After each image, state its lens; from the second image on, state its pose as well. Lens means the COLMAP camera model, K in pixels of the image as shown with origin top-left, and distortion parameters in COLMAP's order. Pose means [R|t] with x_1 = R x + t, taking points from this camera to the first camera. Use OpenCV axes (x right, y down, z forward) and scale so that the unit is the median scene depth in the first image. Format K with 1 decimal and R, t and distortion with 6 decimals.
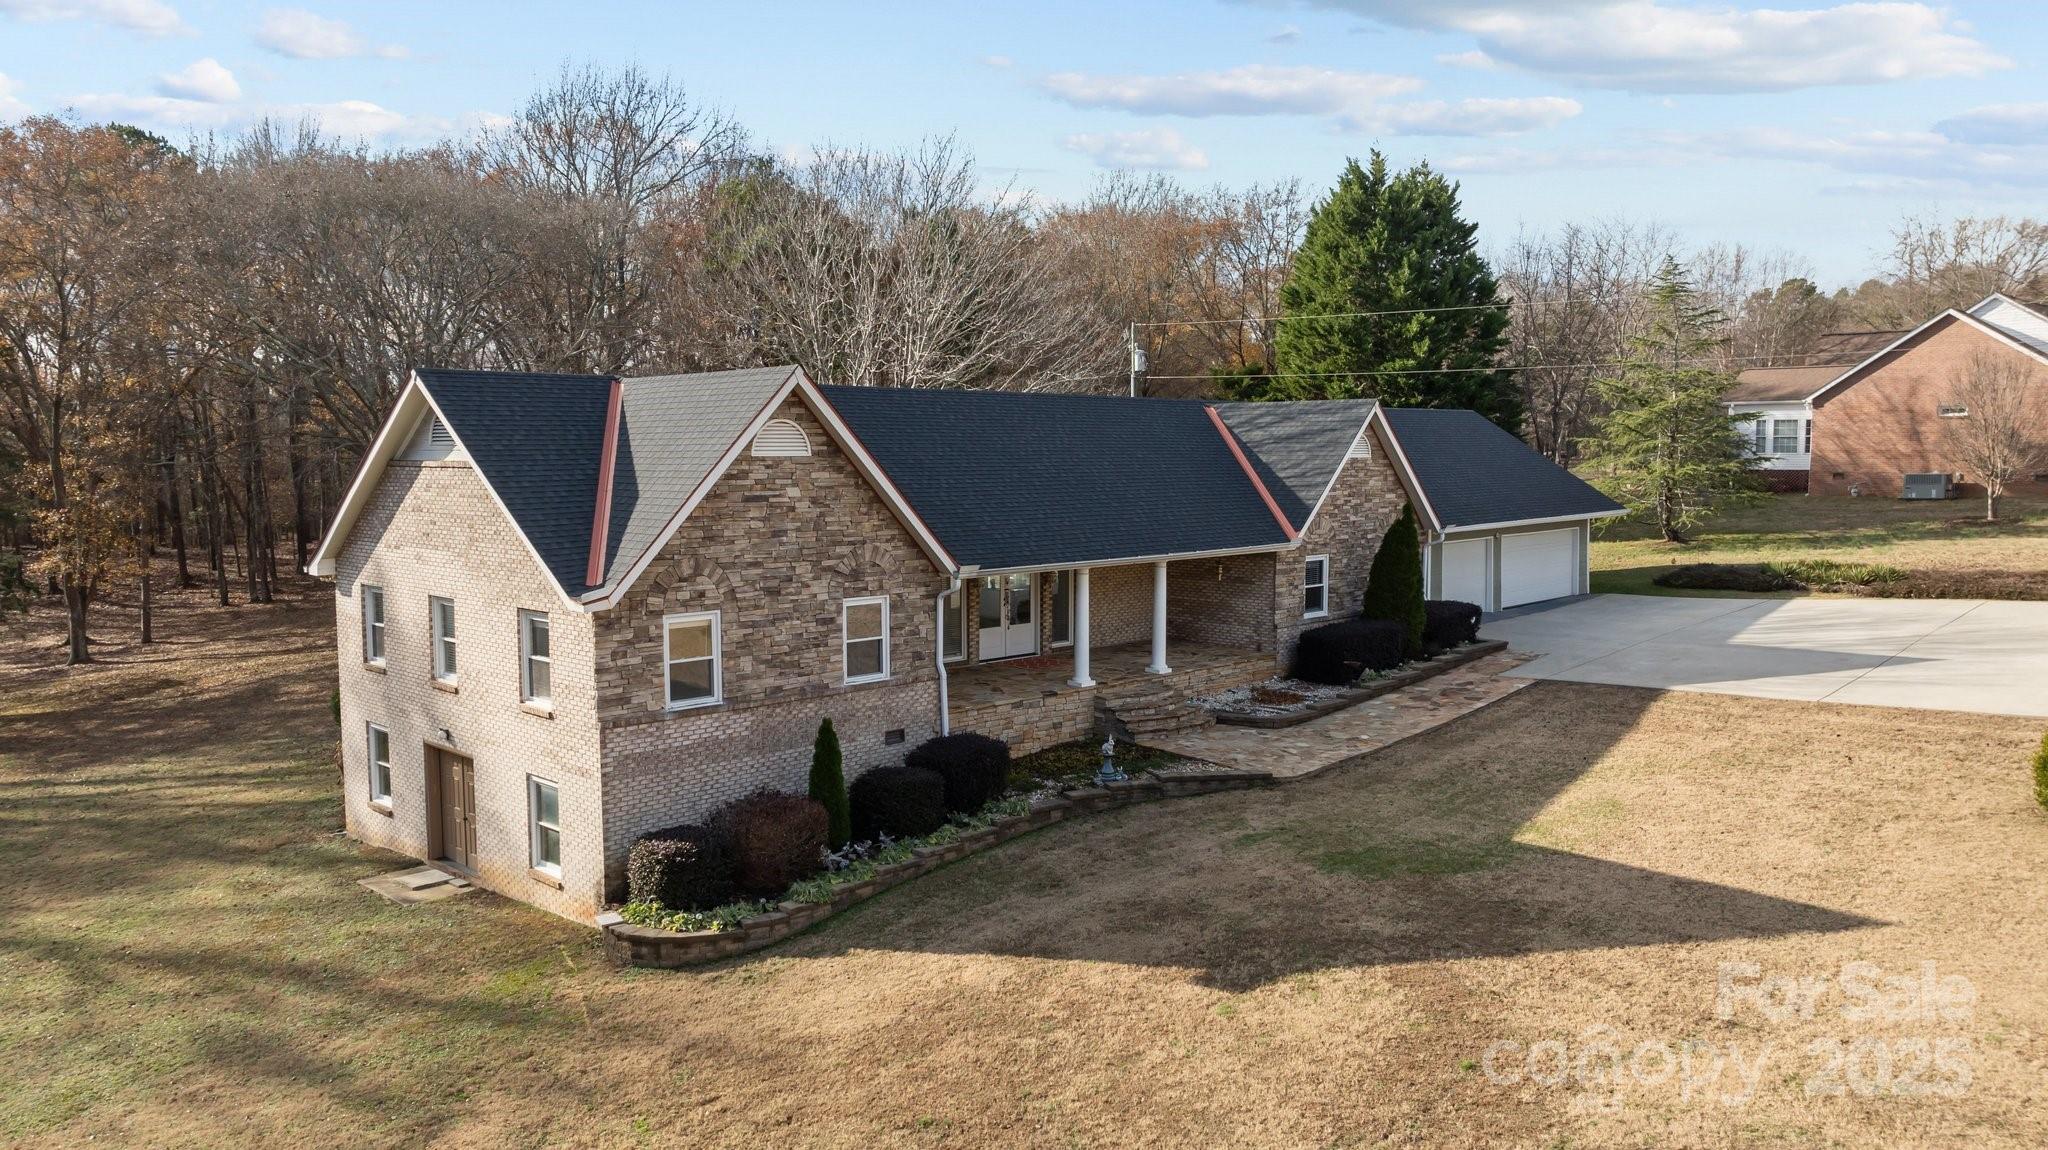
lens RADIAL K [[1457.7, 0, 1024.0], [0, 1457.7, 575.0], [0, 0, 1]] dist [-0.034056, -0.001520]
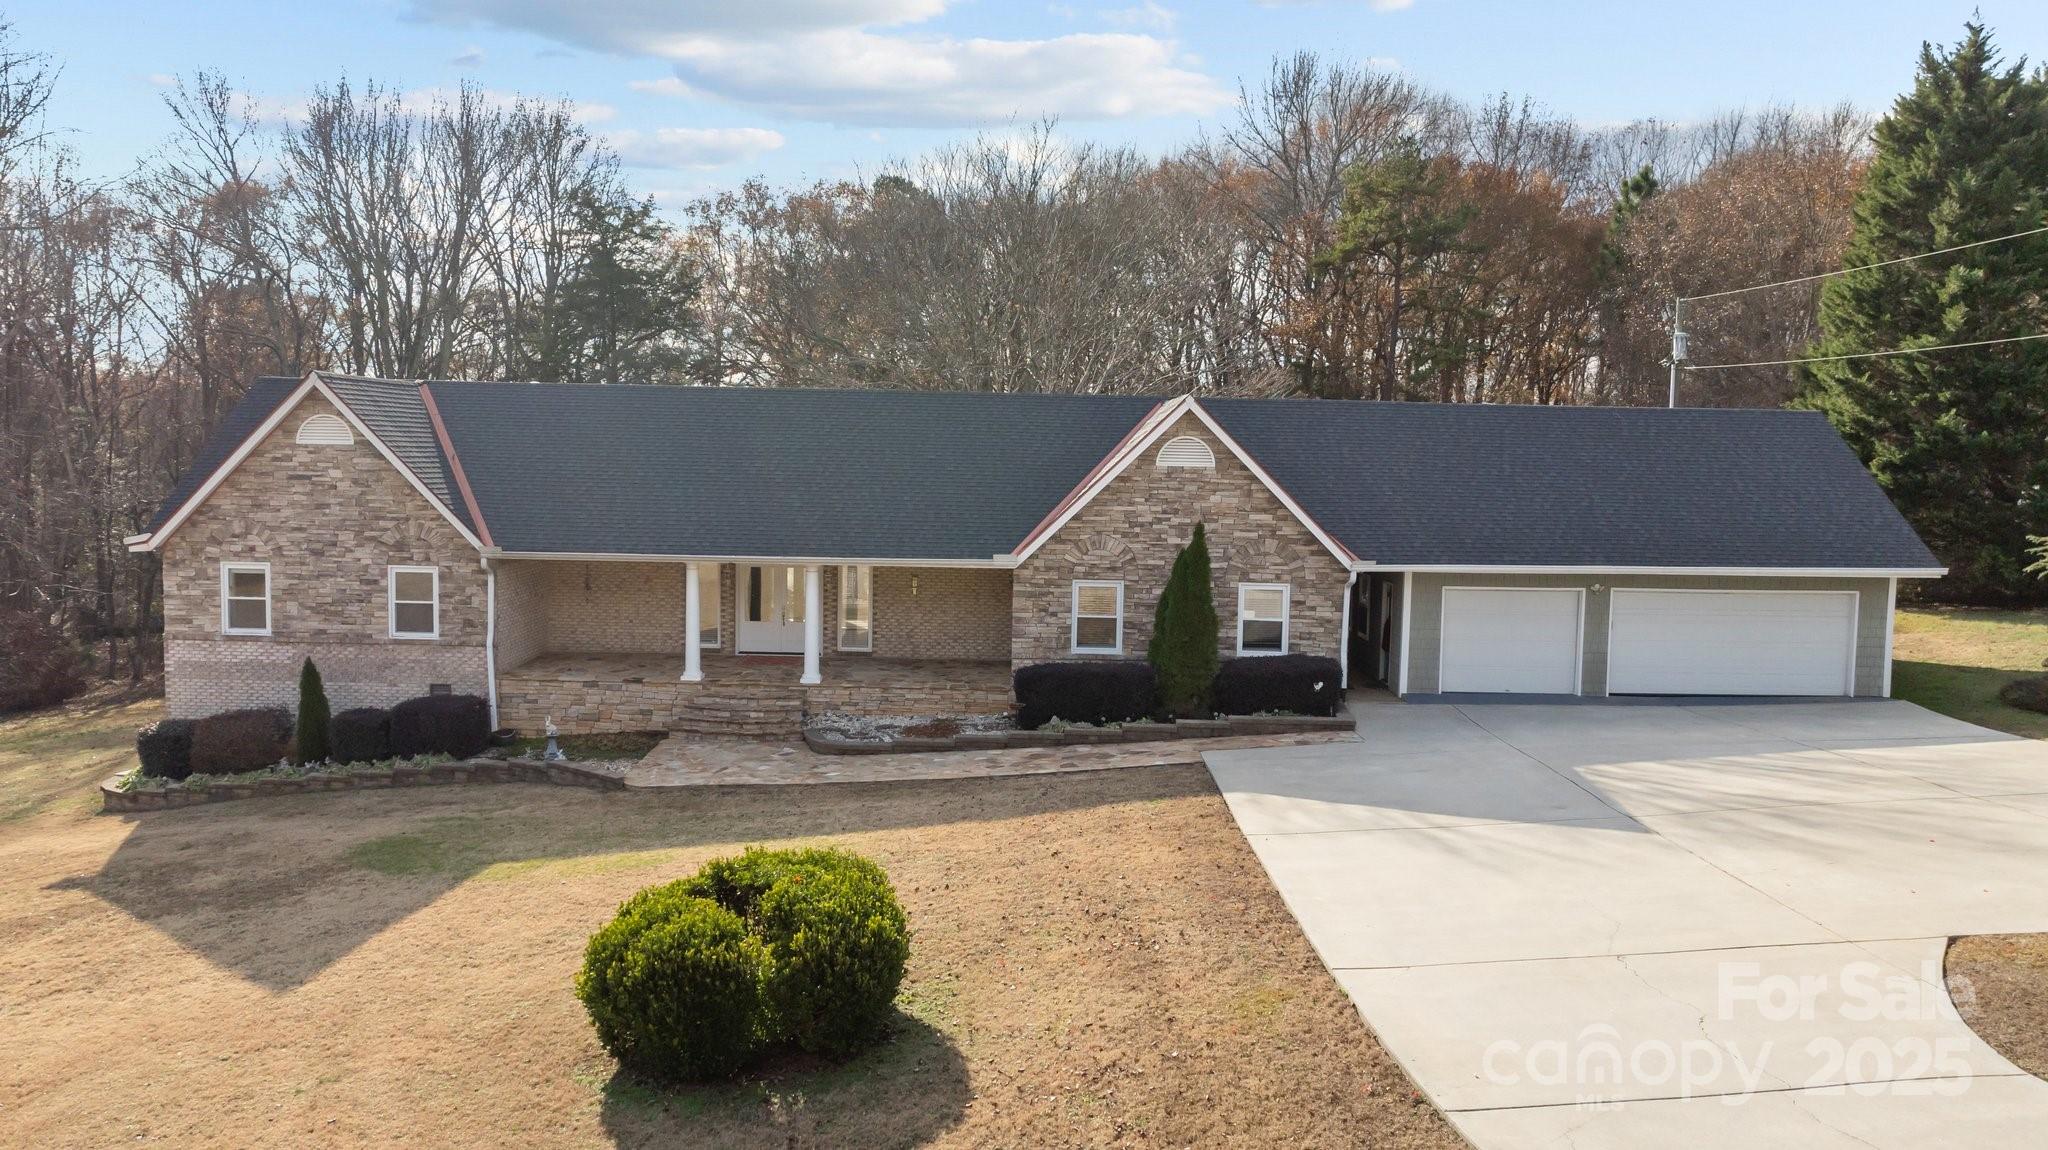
lens RADIAL K [[1564.7, 0, 1024.0], [0, 1564.7, 575.0], [0, 0, 1]] dist [-0.030090, 0.000226]
pose [[0.699116, 0.077568, -0.710788, 1.184569], [-0.082406, 0.996215, 0.027663, -0.055538], [0.710243, 0.039234, 0.702862, 0.489680]]
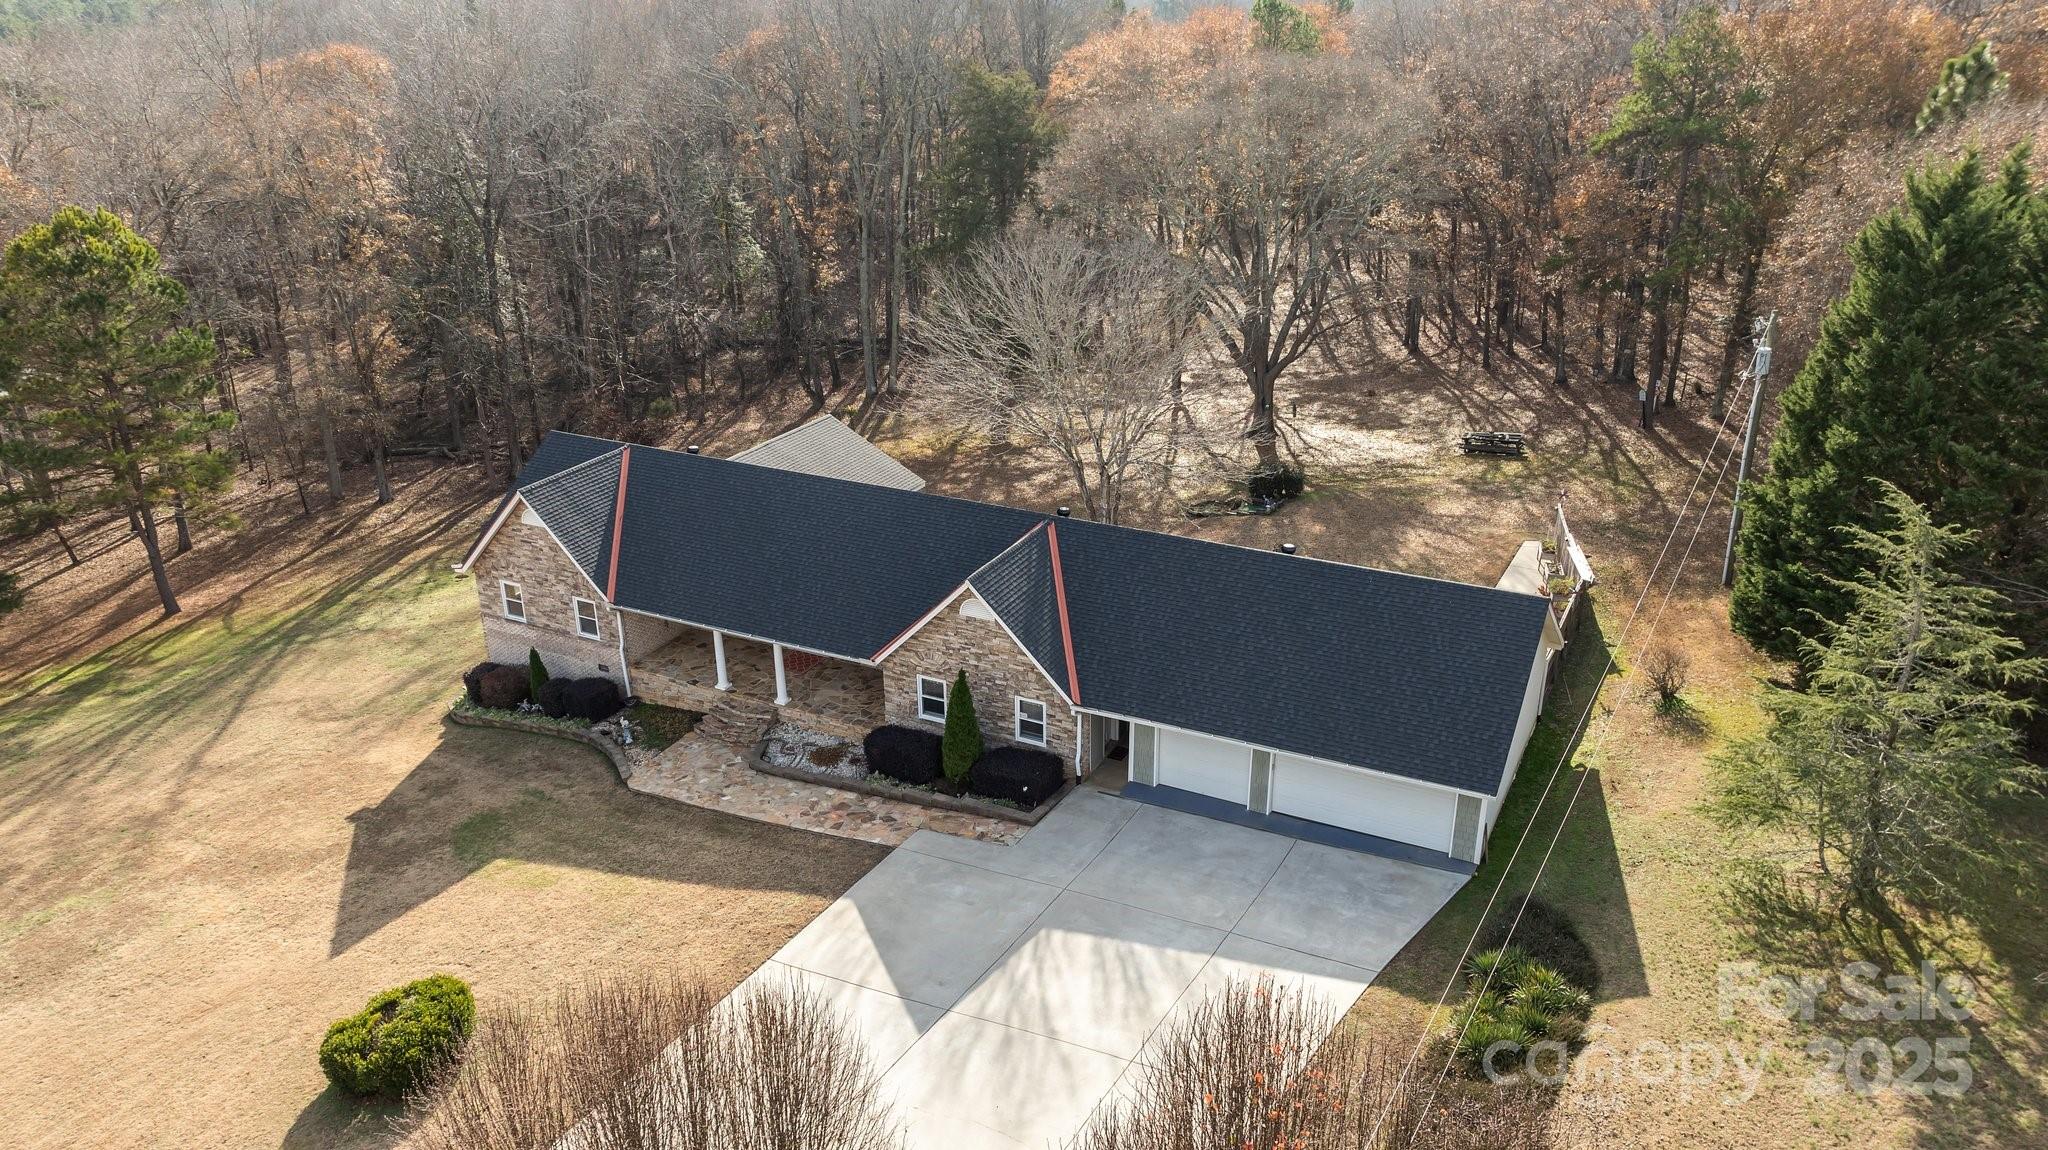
lens RADIAL K [[1457.7, 0, 1024.0], [0, 1457.7, 575.0], [0, 0, 1]] dist [-0.034056, -0.001520]
pose [[0.301710, 0.368513, -0.879301, 1.899746], [-0.065300, 0.928101, 0.366559, -0.821959], [0.951161, -0.053176, 0.304081, 1.017383]]
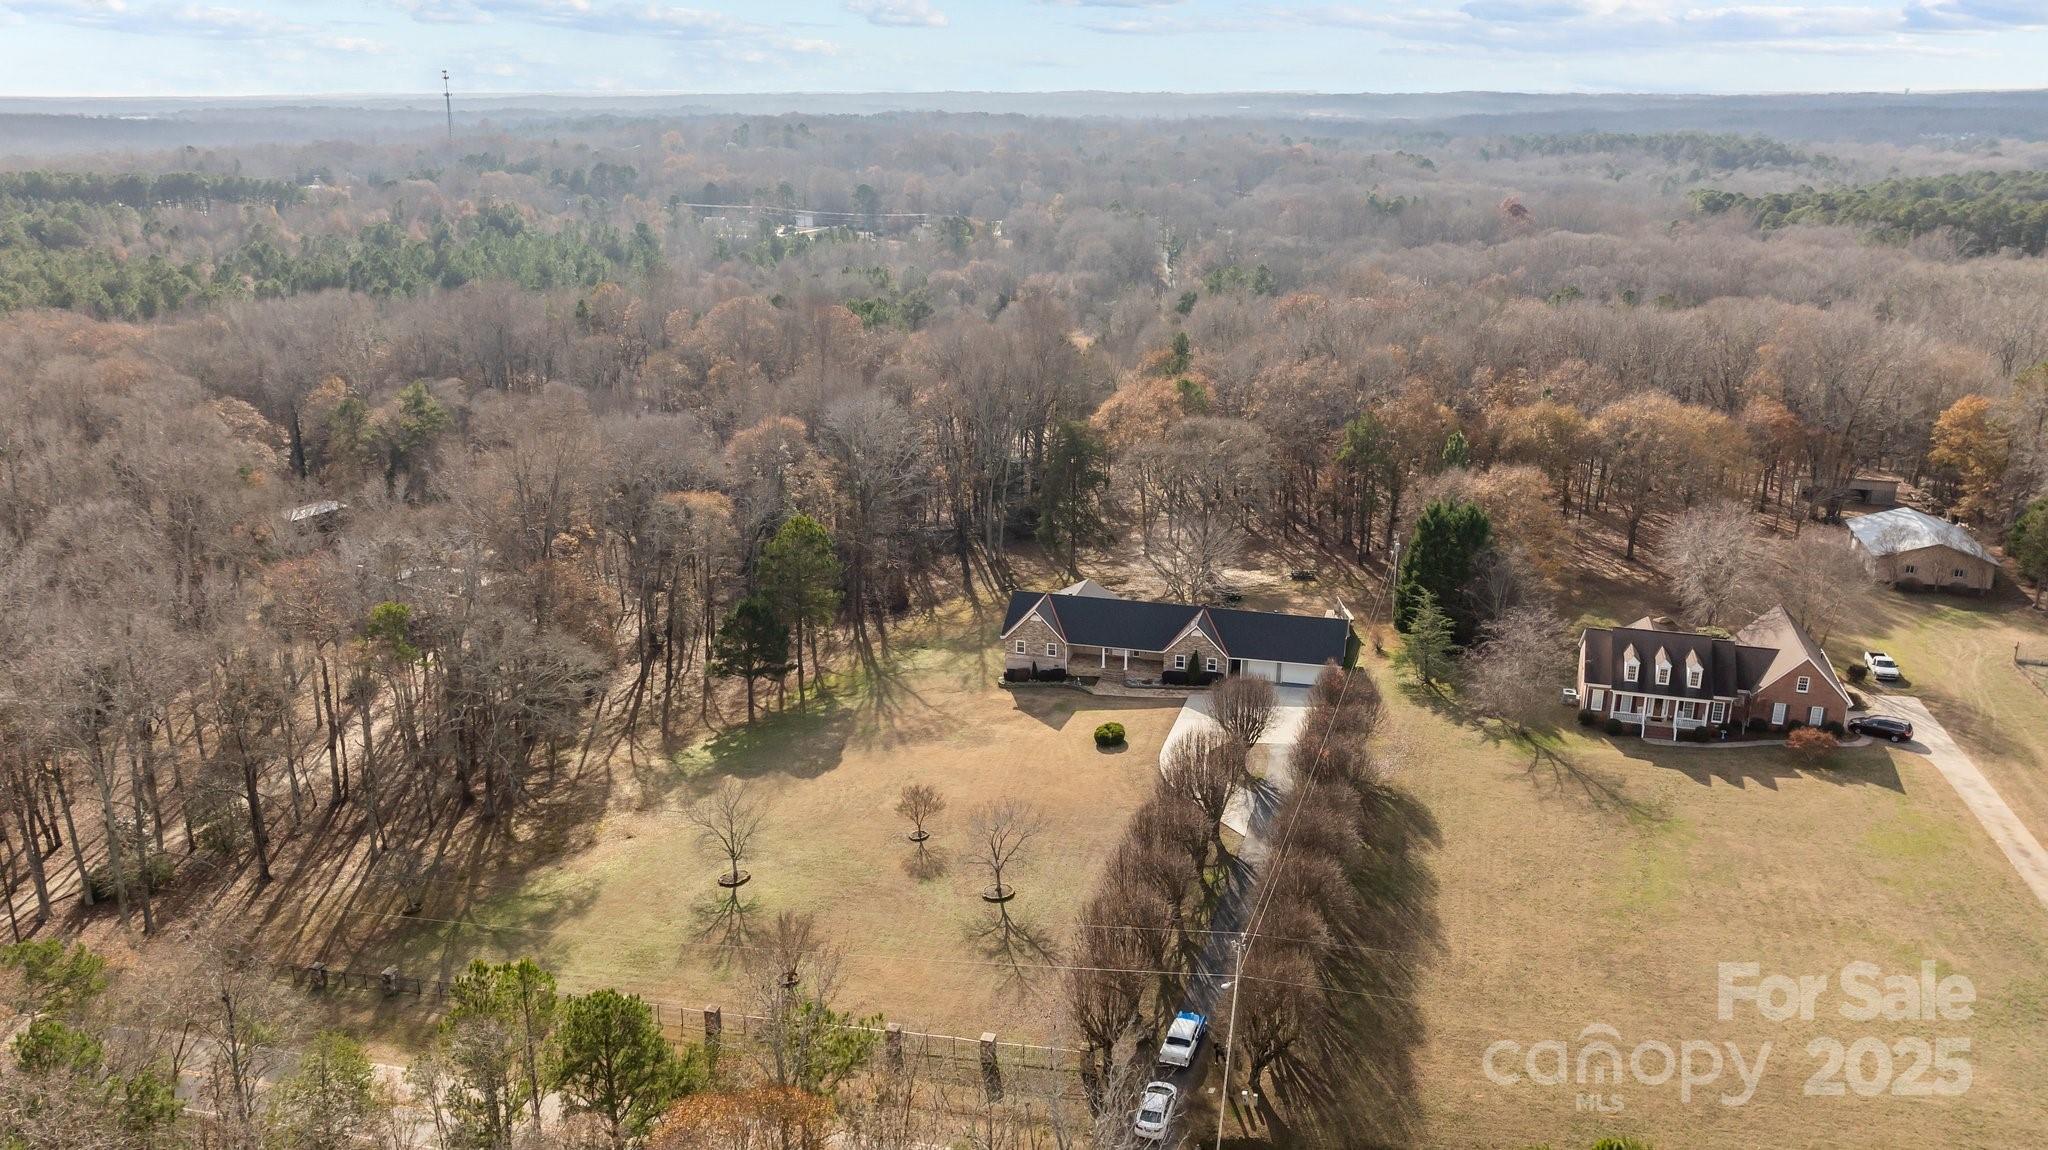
lens RADIAL K [[1564.7, 0, 1024.0], [0, 1564.7, 575.0], [0, 0, 1]] dist [-0.030090, 0.000226]
pose [[0.498171, 0.272084, -0.823284, 5.501237], [-0.073621, 0.959335, 0.272499, -2.174321], [0.863948, -0.075140, 0.497944, -2.519440]]
